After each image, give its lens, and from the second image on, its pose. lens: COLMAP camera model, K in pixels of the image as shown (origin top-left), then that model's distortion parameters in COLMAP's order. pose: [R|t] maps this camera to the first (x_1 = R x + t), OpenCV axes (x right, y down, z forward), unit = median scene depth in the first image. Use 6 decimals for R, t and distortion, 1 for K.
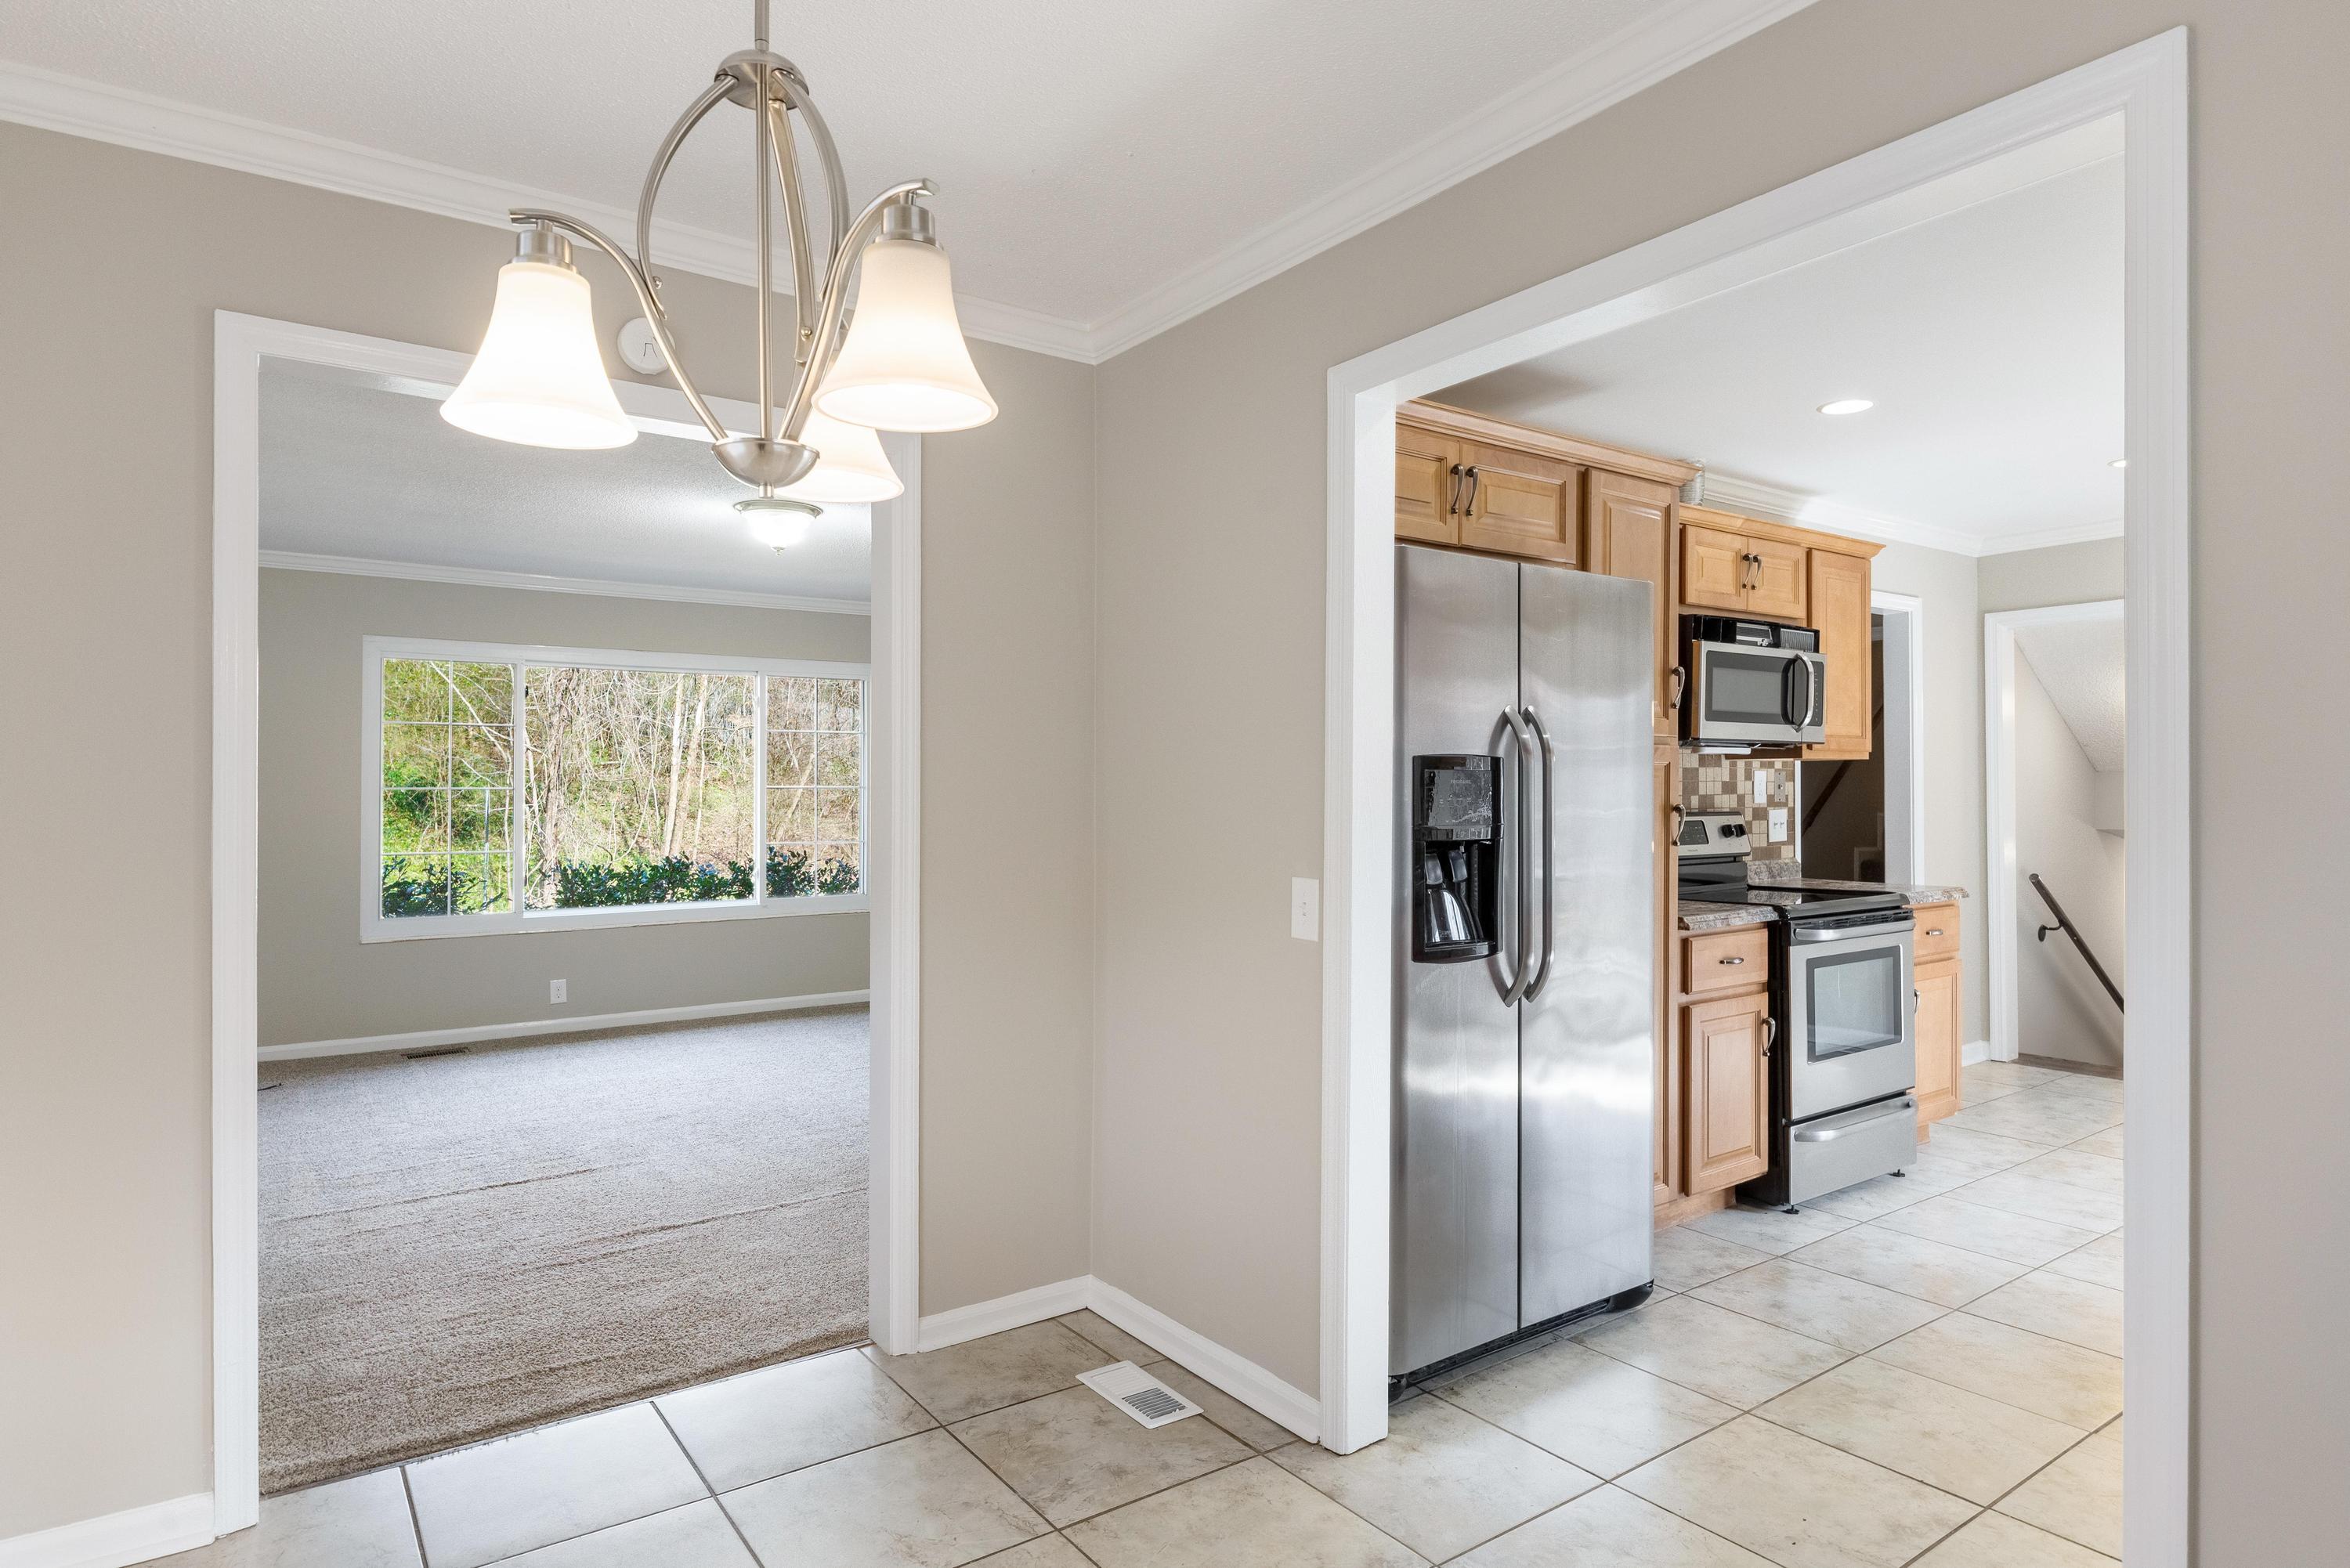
lens RADIAL K [[1331.6, 0, 1160.4], [0, 1331.6, 794.3], [0, 0, 1]] dist [0.002114, -0.001593]
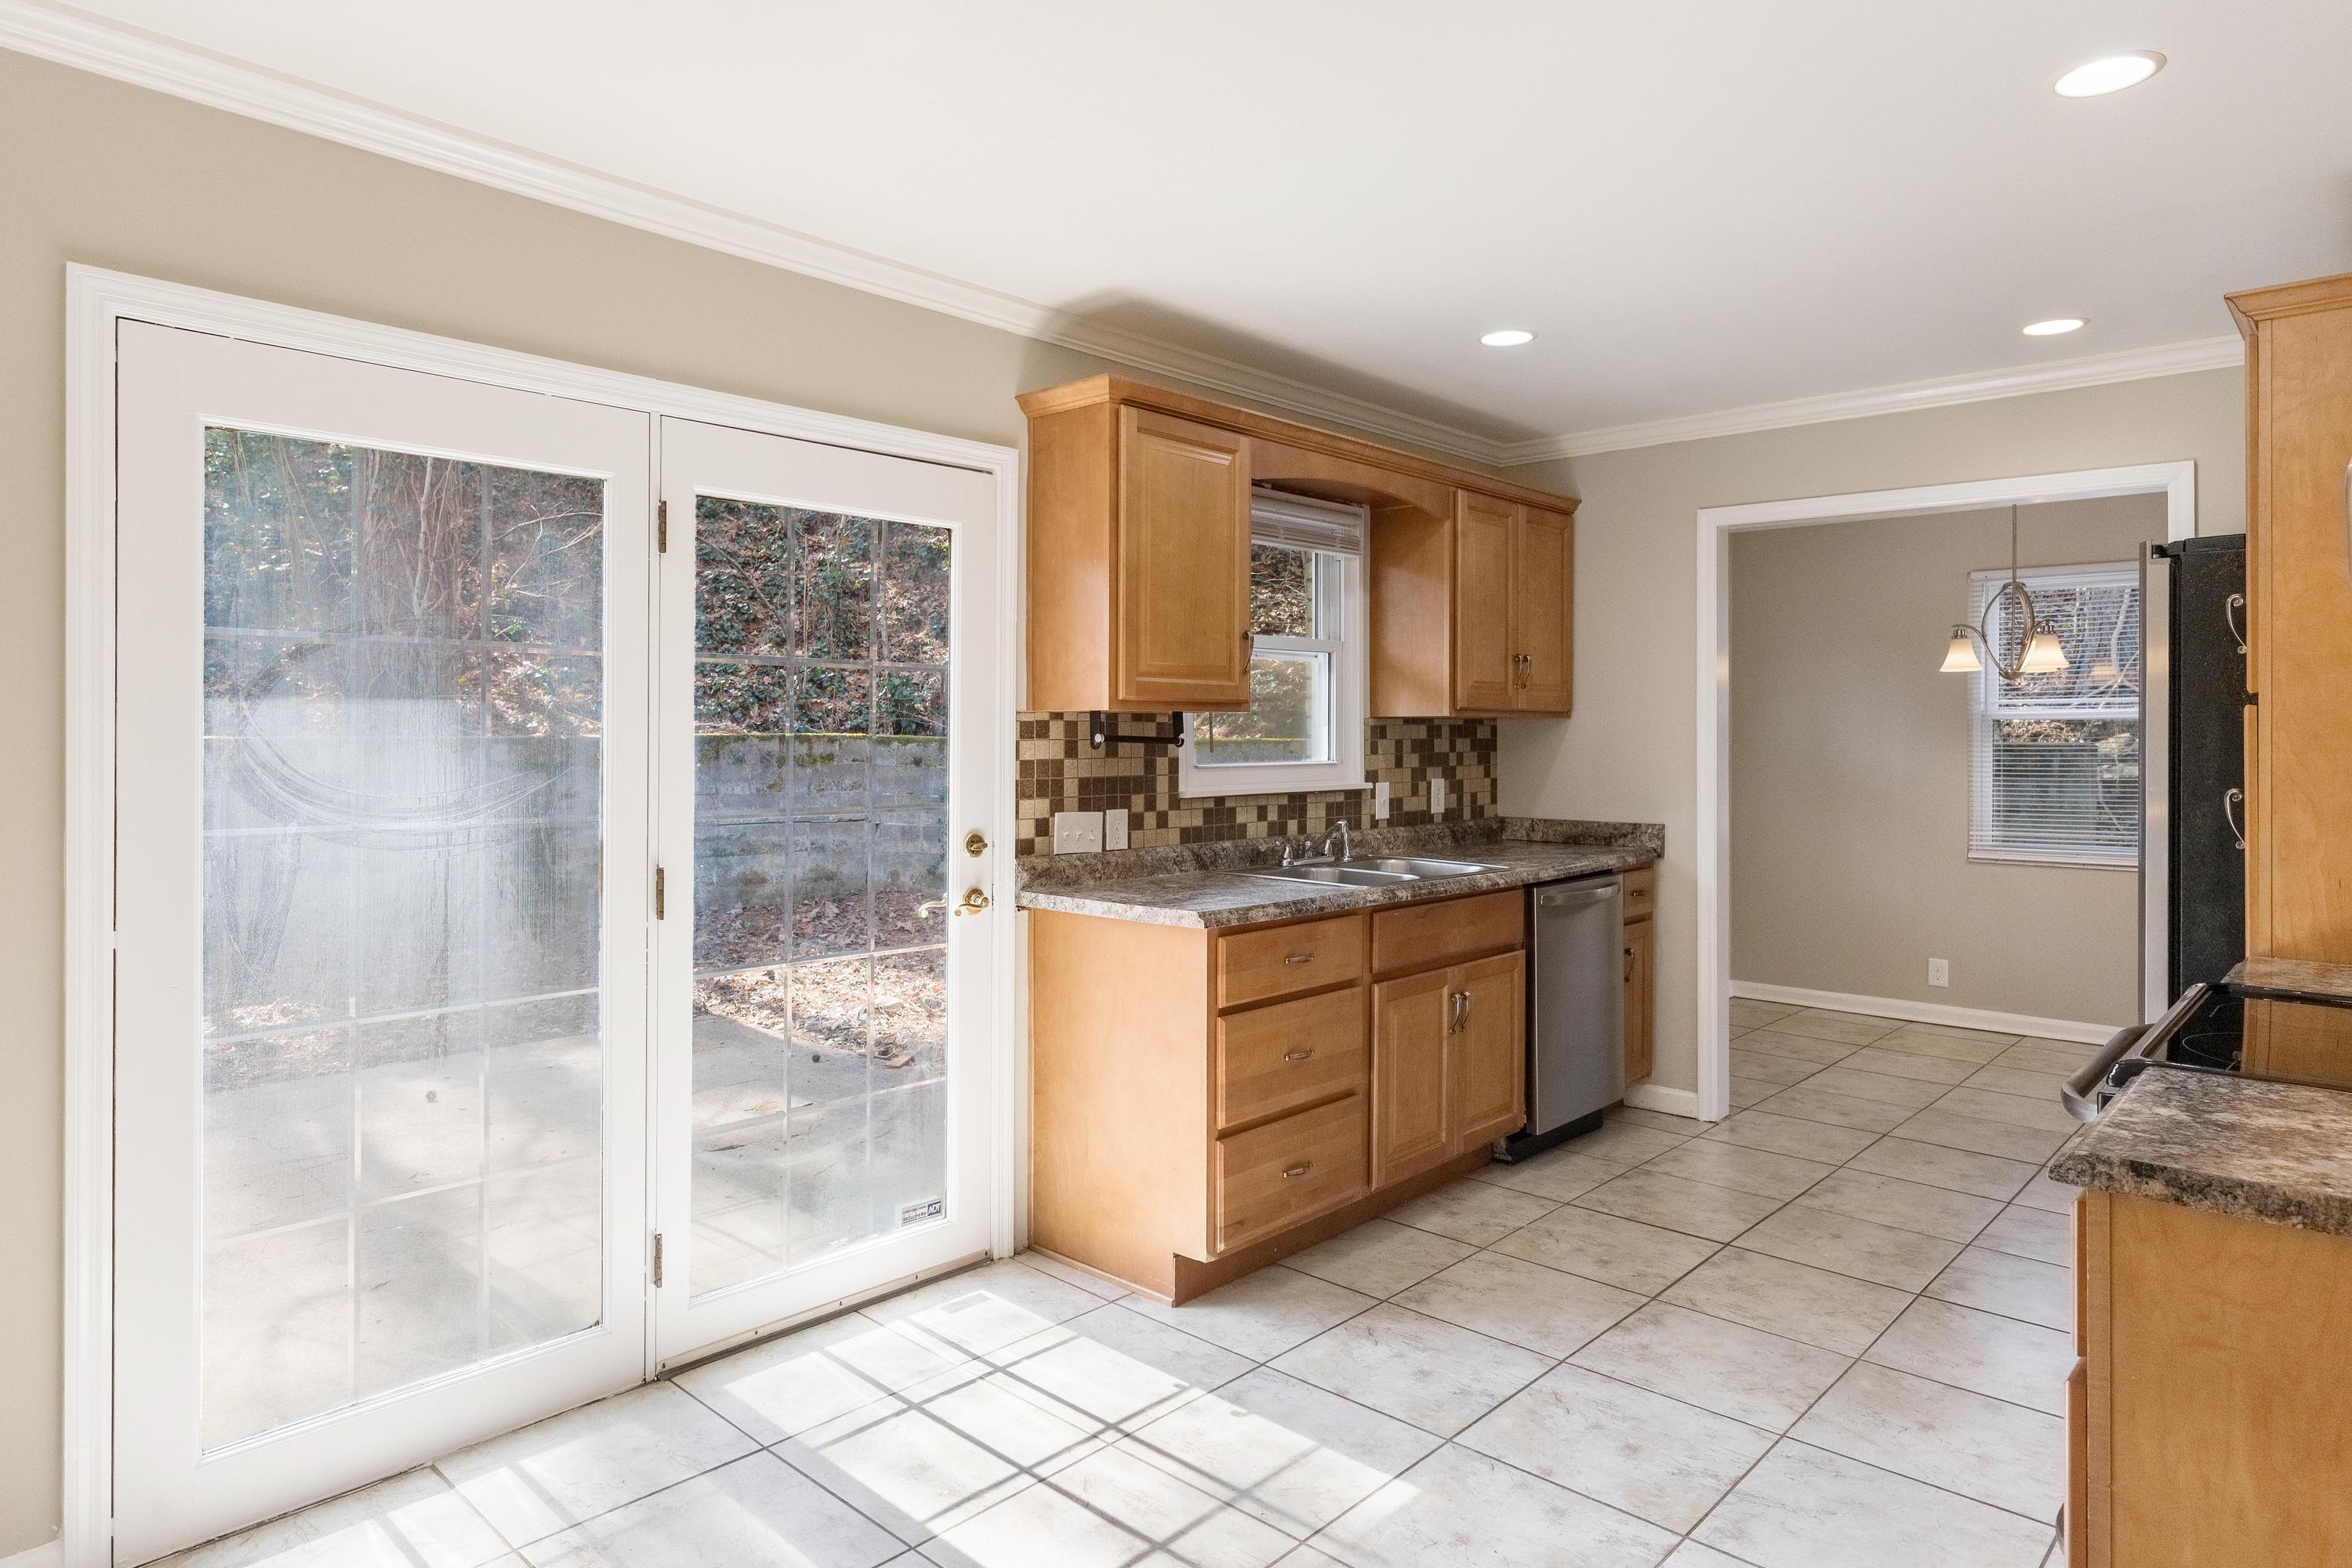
lens RADIAL K [[1373.6, 0, 1166.7], [0, 1373.6, 744.1], [0, 0, 1]] dist [-0.013108, 0.002373]
pose [[-0.979675, 0.007336, -0.200457, 0.900160], [0.005610, 0.999942, 0.009175, -0.020419], [0.200513, 0.007864, -0.979660, 1.318363]]
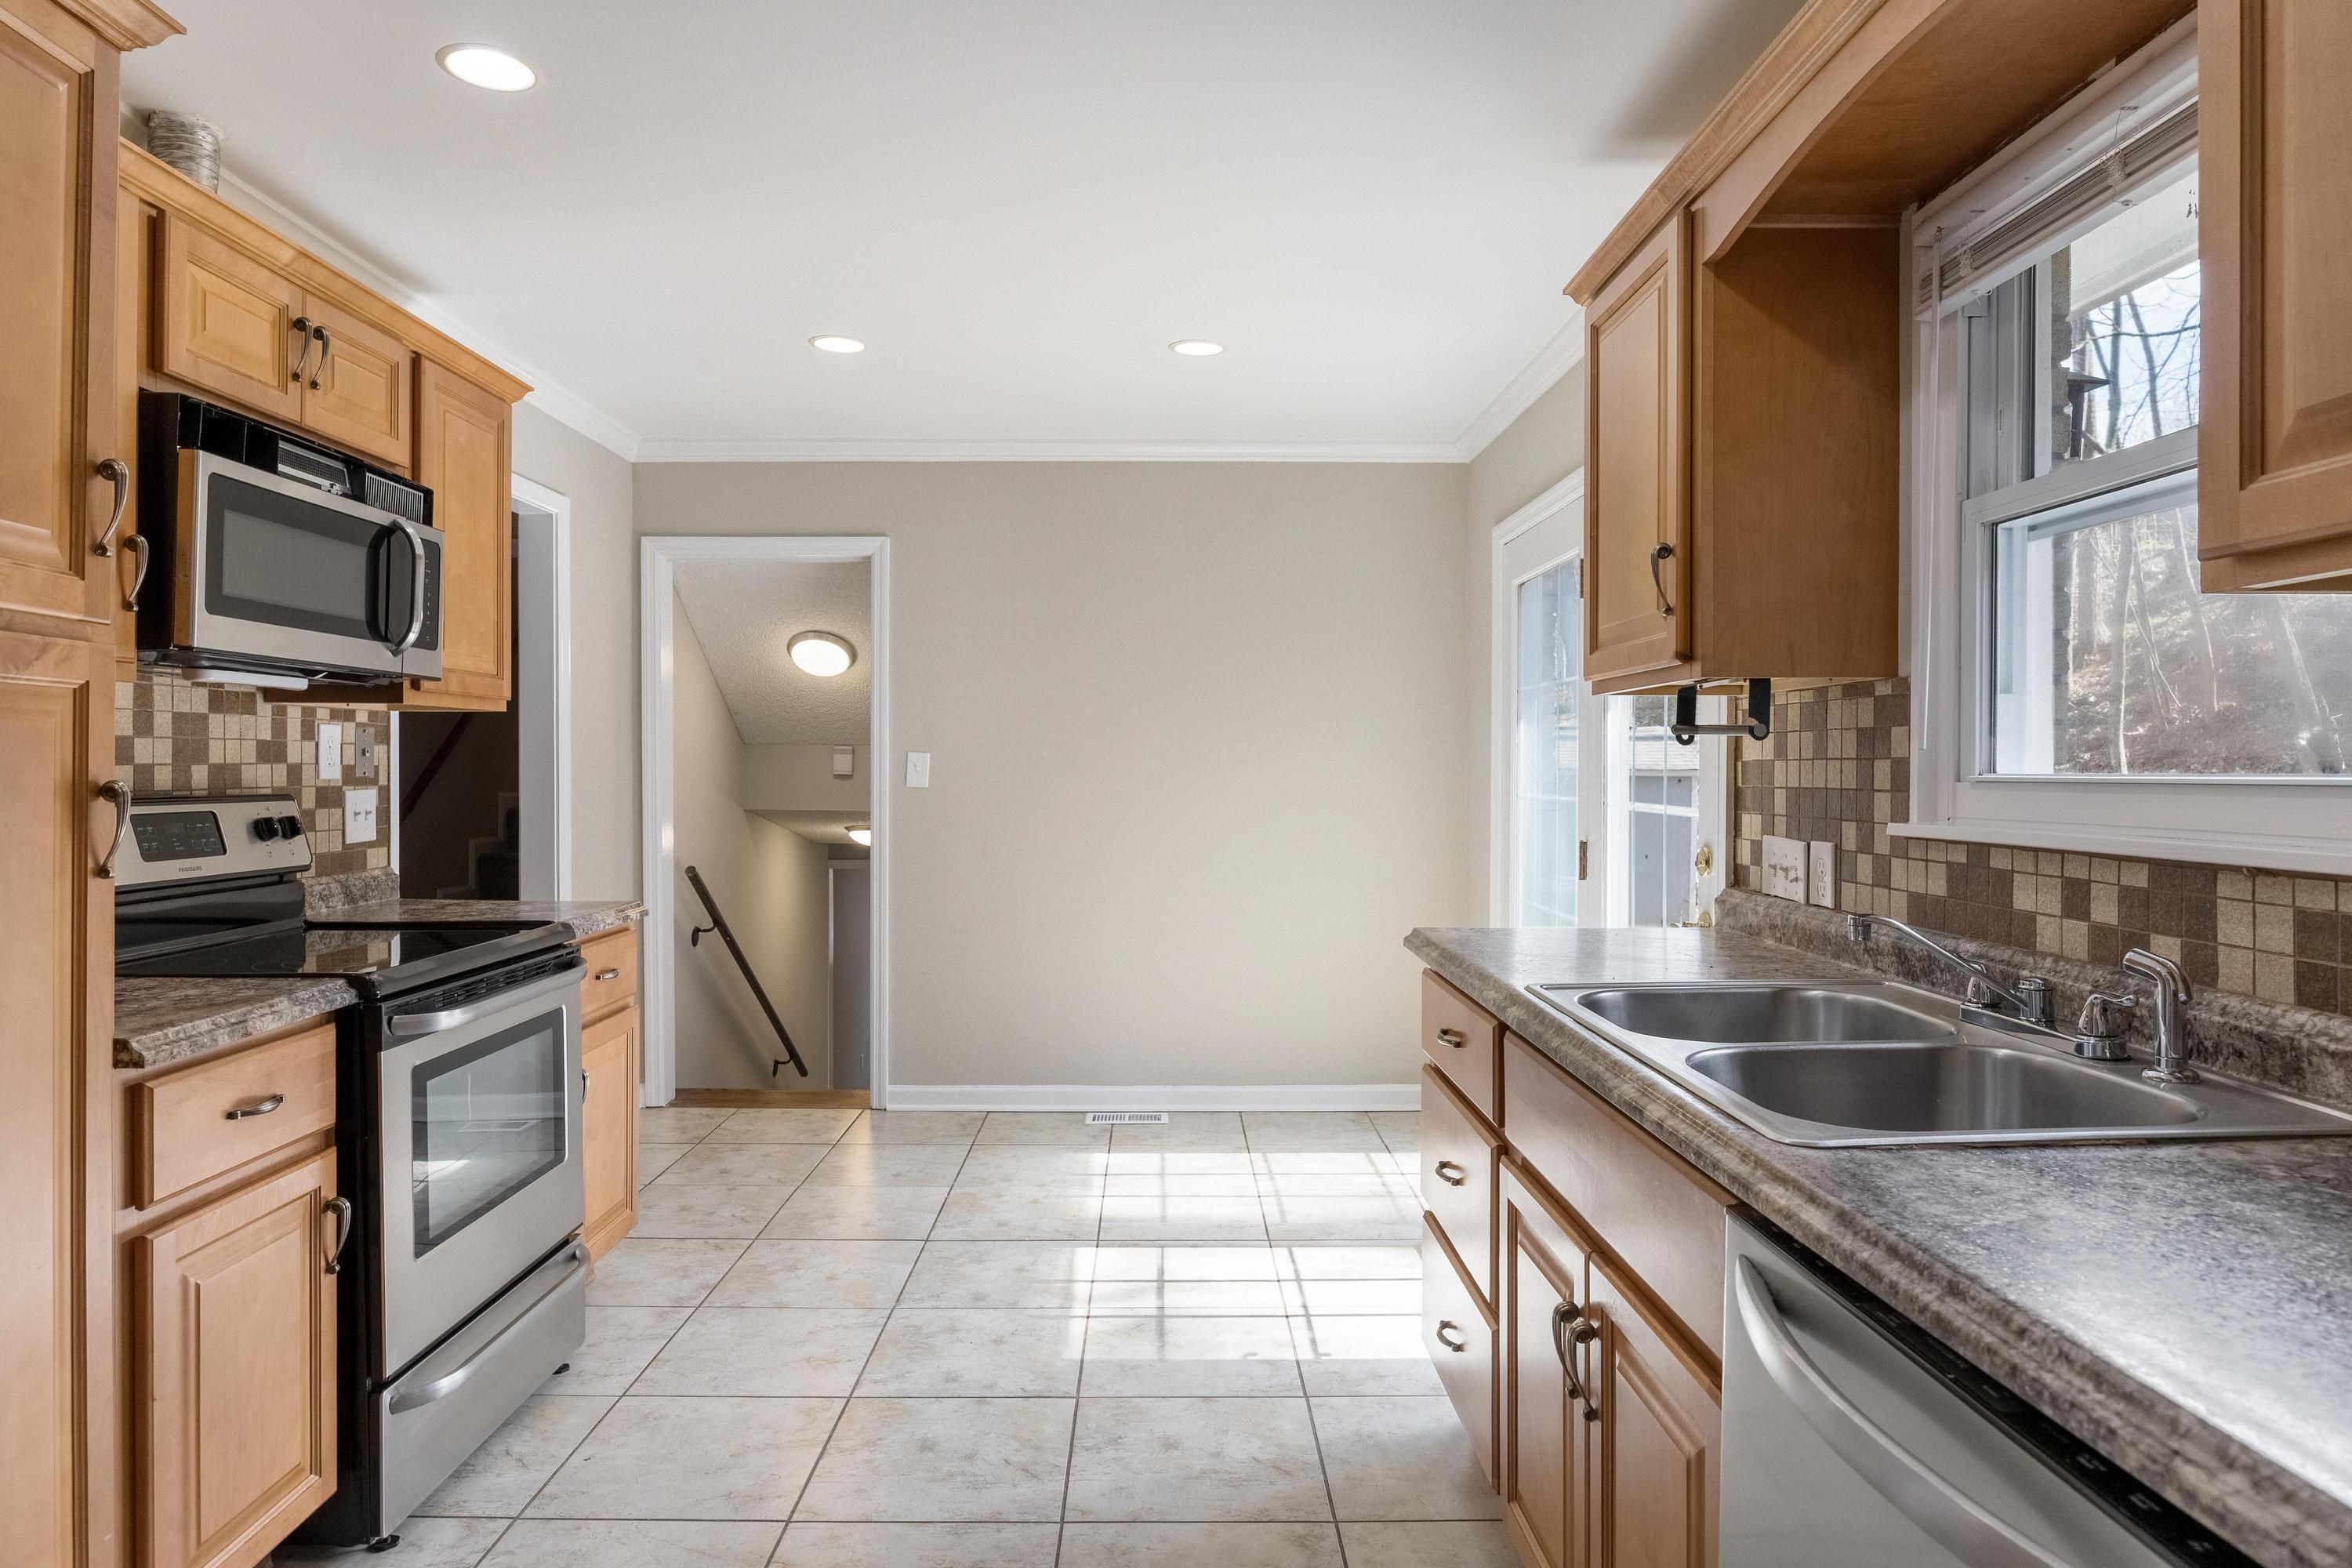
lens RADIAL K [[1373.6, 0, 1162.2], [0, 1373.6, 781.8], [0, 0, 1]] dist [-0.013108, 0.002373]
pose [[0.574108, -0.000544, 0.818780, 0.185028], [-0.005304, 0.999976, 0.004383, 0.003527], [-0.818763, -0.006860, 0.574091, 0.390094]]
